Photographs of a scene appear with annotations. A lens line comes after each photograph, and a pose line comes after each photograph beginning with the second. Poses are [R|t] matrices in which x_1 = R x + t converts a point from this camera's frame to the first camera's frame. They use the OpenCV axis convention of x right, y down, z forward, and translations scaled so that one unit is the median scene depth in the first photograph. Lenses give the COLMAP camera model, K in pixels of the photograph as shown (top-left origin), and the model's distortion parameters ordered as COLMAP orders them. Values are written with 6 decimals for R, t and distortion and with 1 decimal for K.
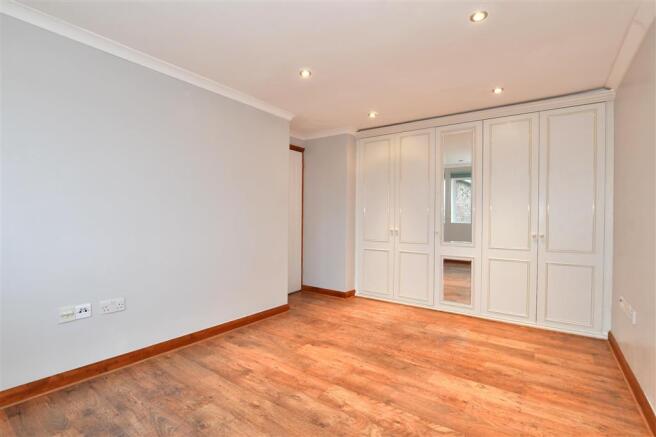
lens RADIAL K [[307.1, 0, 328.0], [0, 307.1, 217.6], [0, 0, 1]] dist [0.003680, 0.000368]
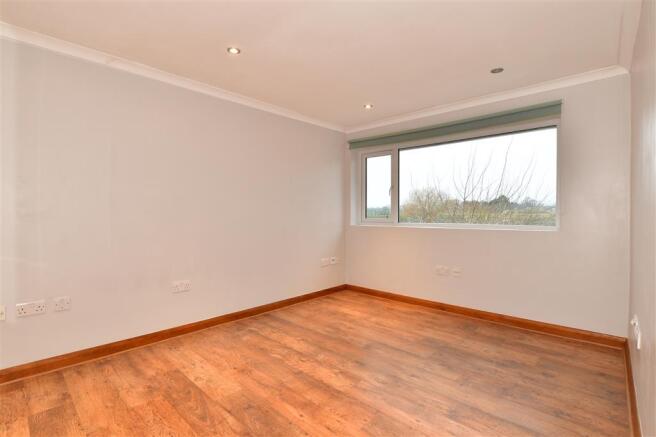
lens RADIAL K [[307.1, 0, 328.1], [0, 307.1, 218.2], [0, 0, 1]] dist [0.003680, 0.000368]
pose [[-0.991917, -0.015784, 0.125907, -0.046846], [-0.013602, 0.999742, 0.018171, -0.004307], [-0.126161, 0.016312, -0.991876, 2.027498]]
